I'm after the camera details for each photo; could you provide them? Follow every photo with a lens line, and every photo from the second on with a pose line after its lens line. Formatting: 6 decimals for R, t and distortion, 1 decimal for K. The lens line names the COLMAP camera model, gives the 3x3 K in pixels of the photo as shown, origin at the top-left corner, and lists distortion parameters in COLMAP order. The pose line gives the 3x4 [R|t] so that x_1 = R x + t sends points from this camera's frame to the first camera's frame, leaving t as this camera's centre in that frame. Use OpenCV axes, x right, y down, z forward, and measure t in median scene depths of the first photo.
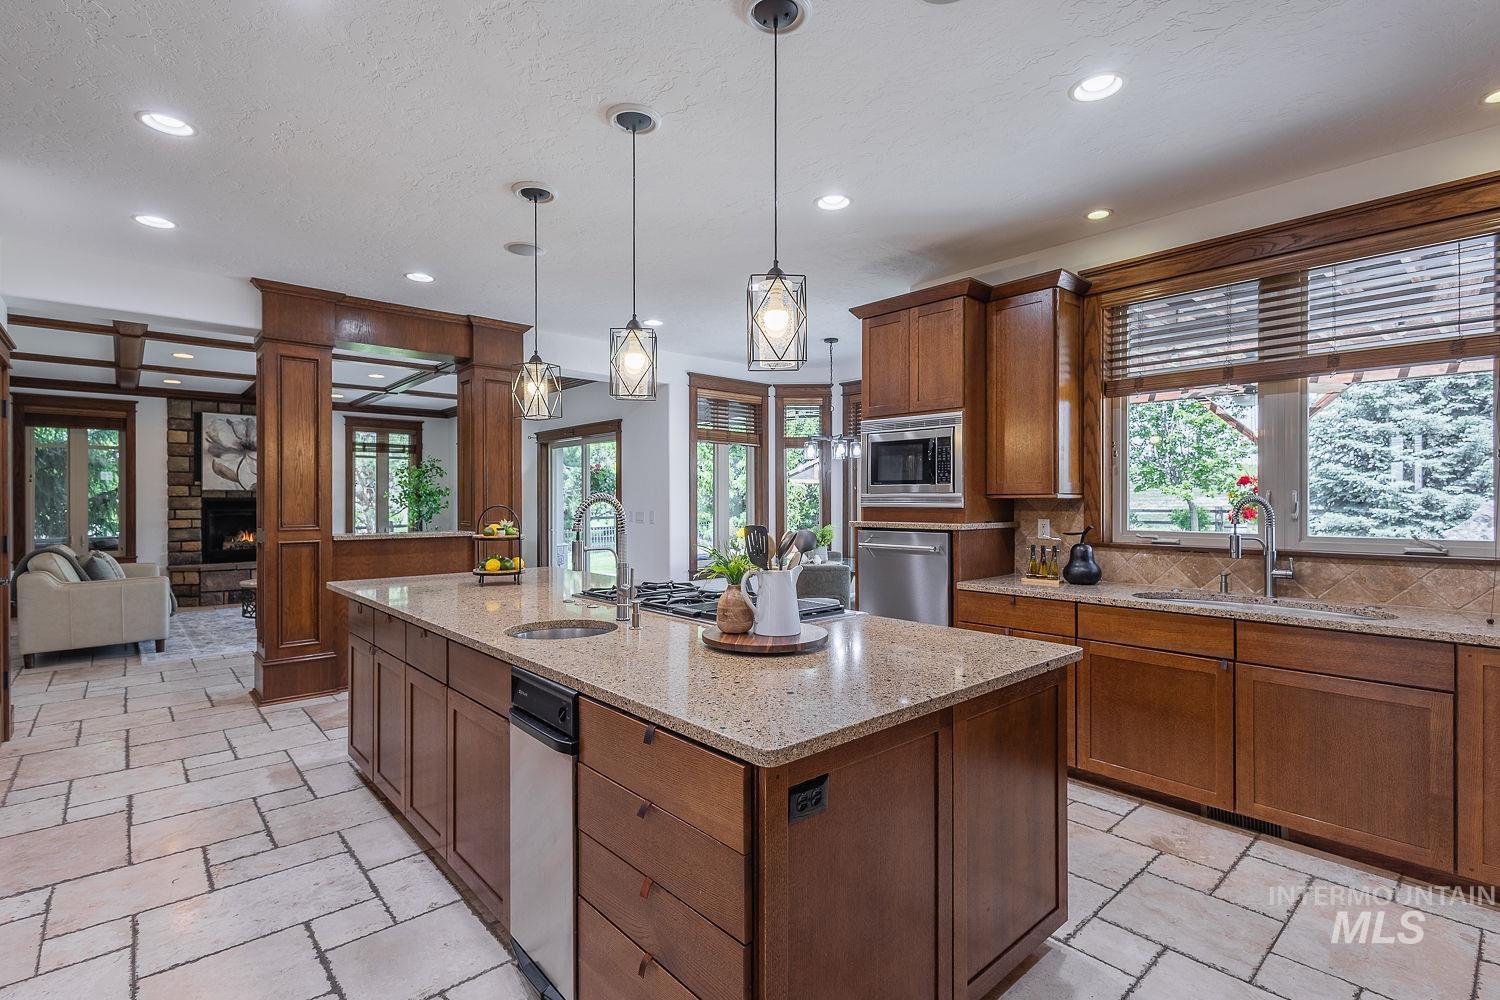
lens RADIAL K [[700.7, 0, 748.2], [0, 700.7, 498.1], [0, 0, 1]] dist [0.013556, -0.004188]
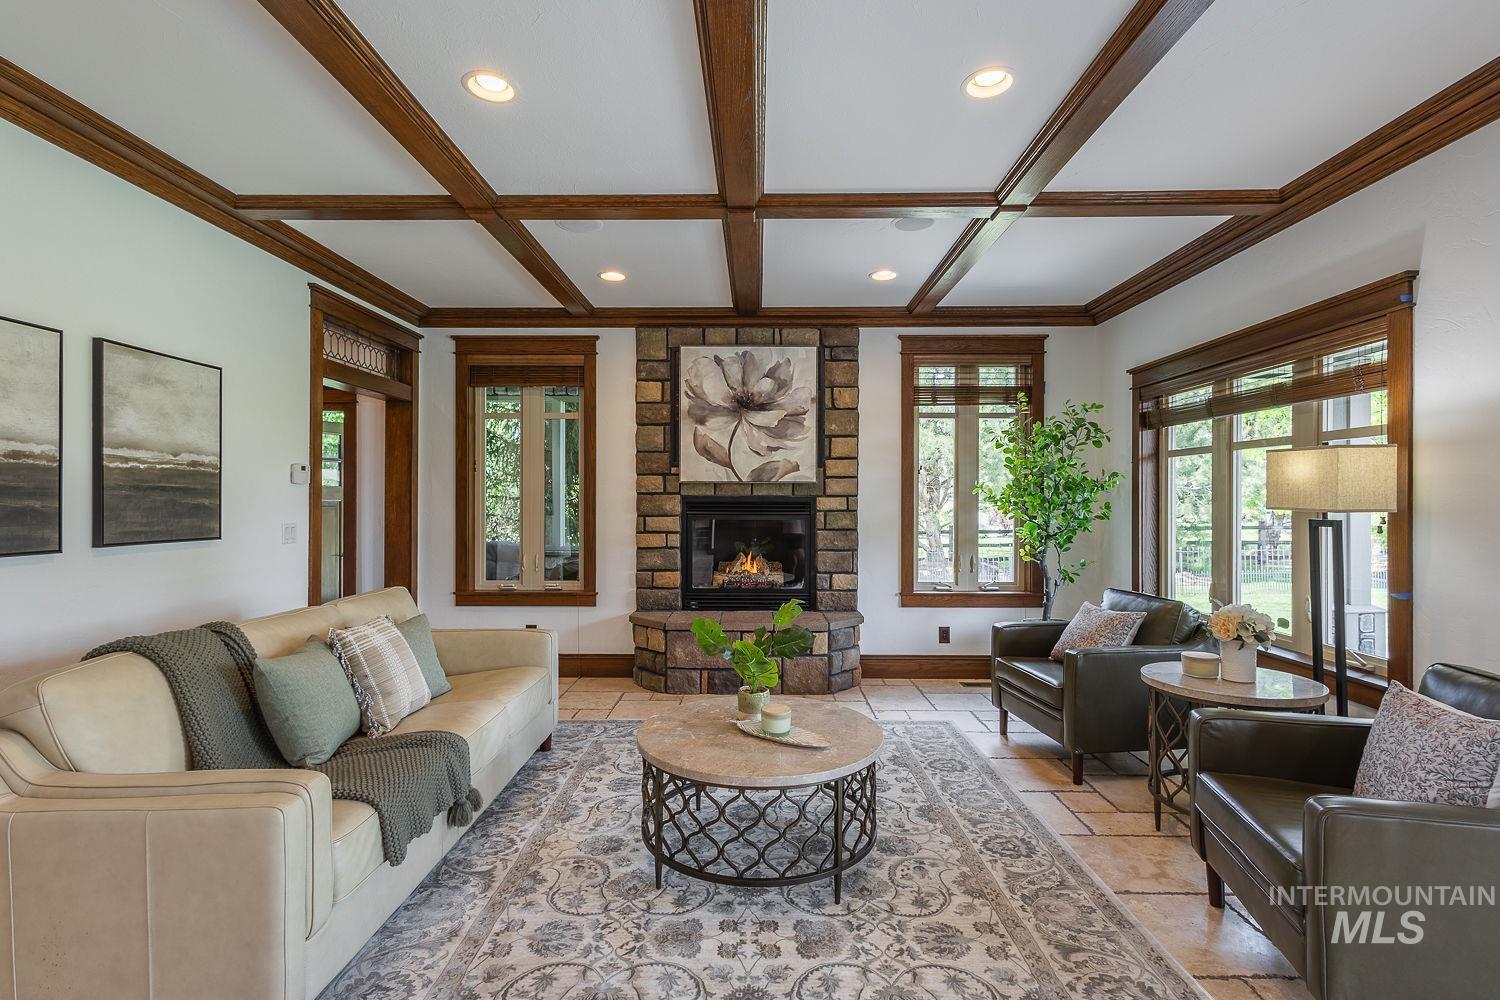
lens RADIAL K [[700.7, 0, 748.4], [0, 700.7, 499.9], [0, 0, 1]] dist [0.013556, -0.004188]
pose [[0.737858, 0.000364, -0.674955, -0.342090], [0.000211, 1.000000, 0.000769, 0.002497], [0.674955, -0.000710, 0.737858, 0.604769]]
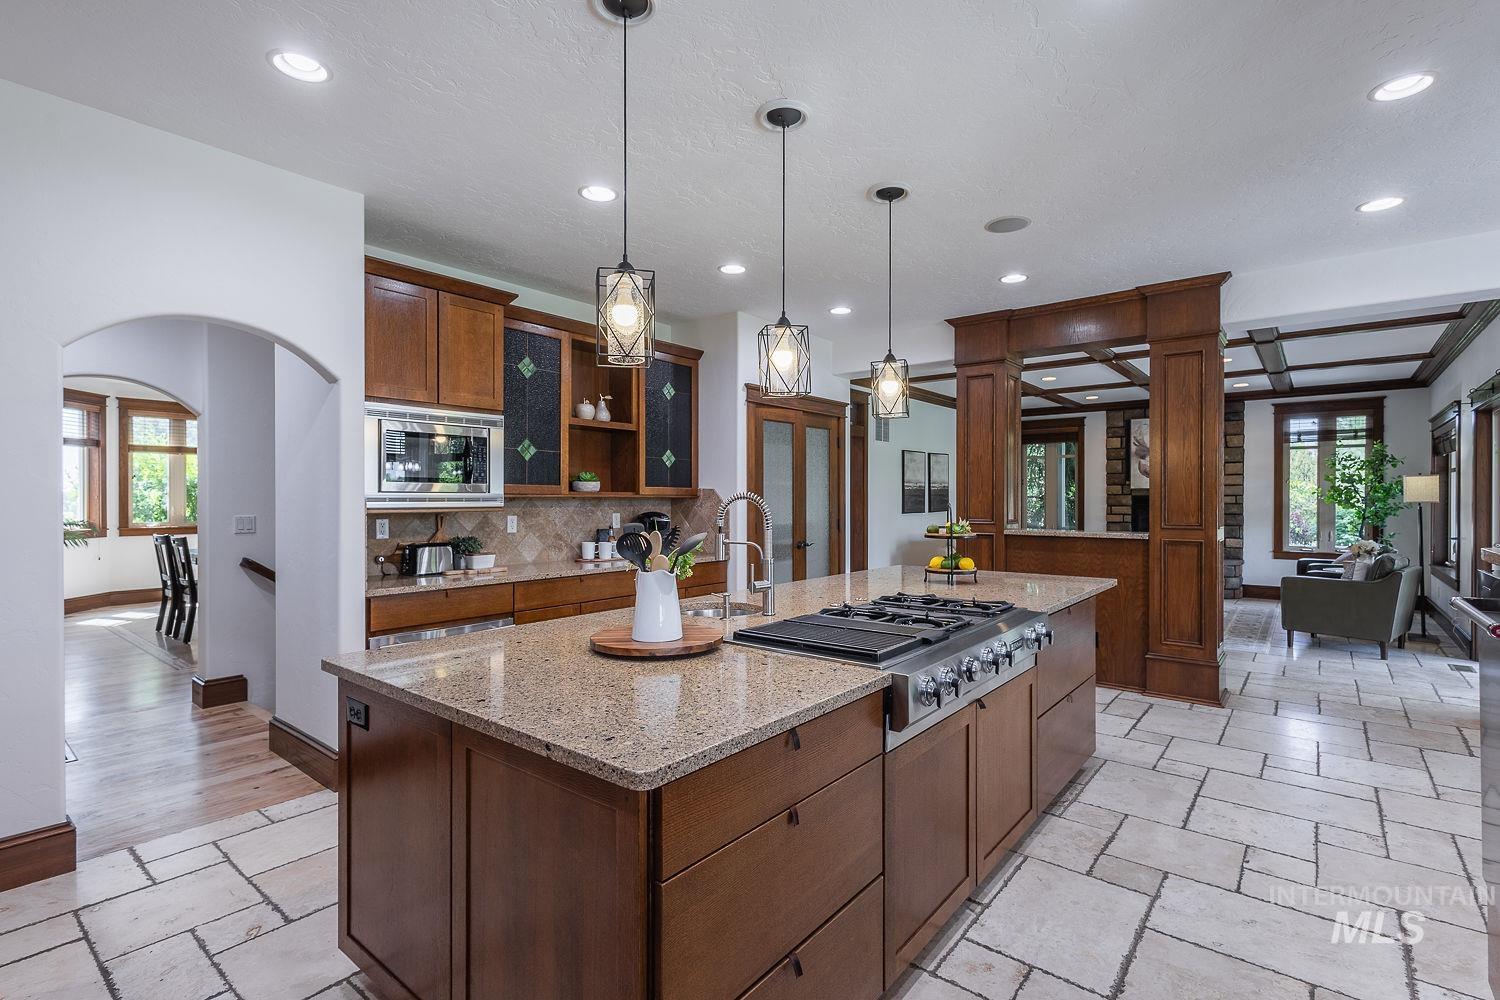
lens RADIAL K [[700.7, 0, 749.7], [0, 700.7, 500.3], [0, 0, 1]] dist [0.013556, -0.004188]
pose [[0.162292, 0.004645, -0.986732, 0.223780], [0.001907, 0.999986, 0.005021, 0.000015], [0.986741, -0.002696, 0.162280, 0.217530]]
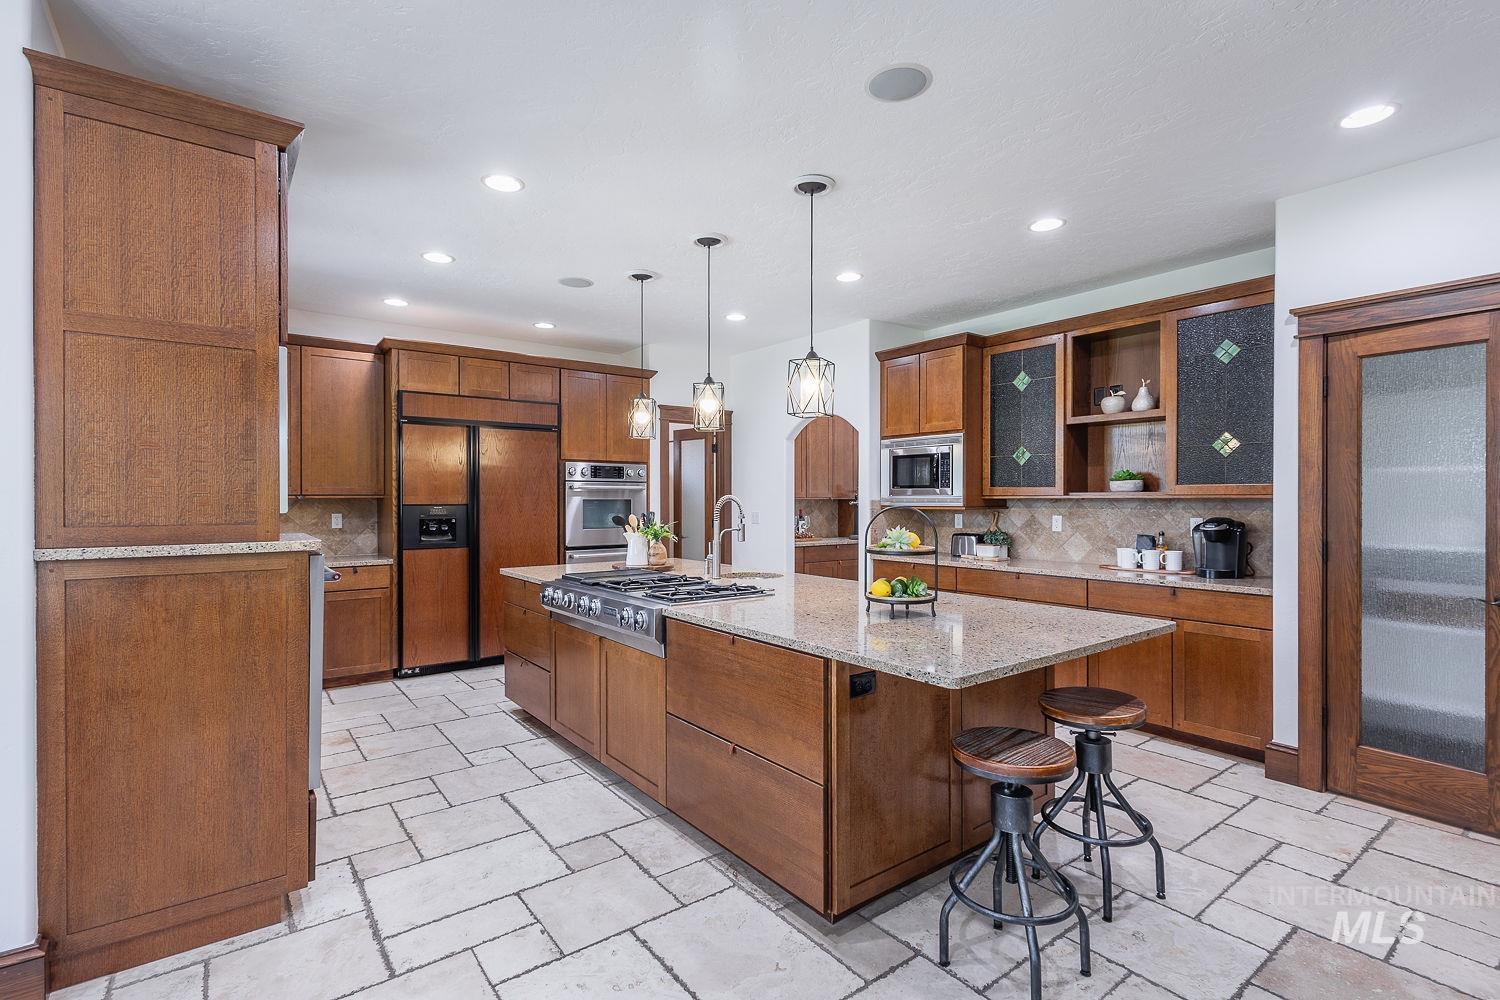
lens RADIAL K [[700.7, 0, 749.9], [0, 700.7, 496.1], [0, 0, 1]] dist [0.013556, -0.004188]
pose [[-0.996930, 0.001395, 0.078284, -0.101420], [0.000769, 0.999967, -0.008028, 0.002320], [-0.078293, -0.007943, -0.996899, 0.678355]]
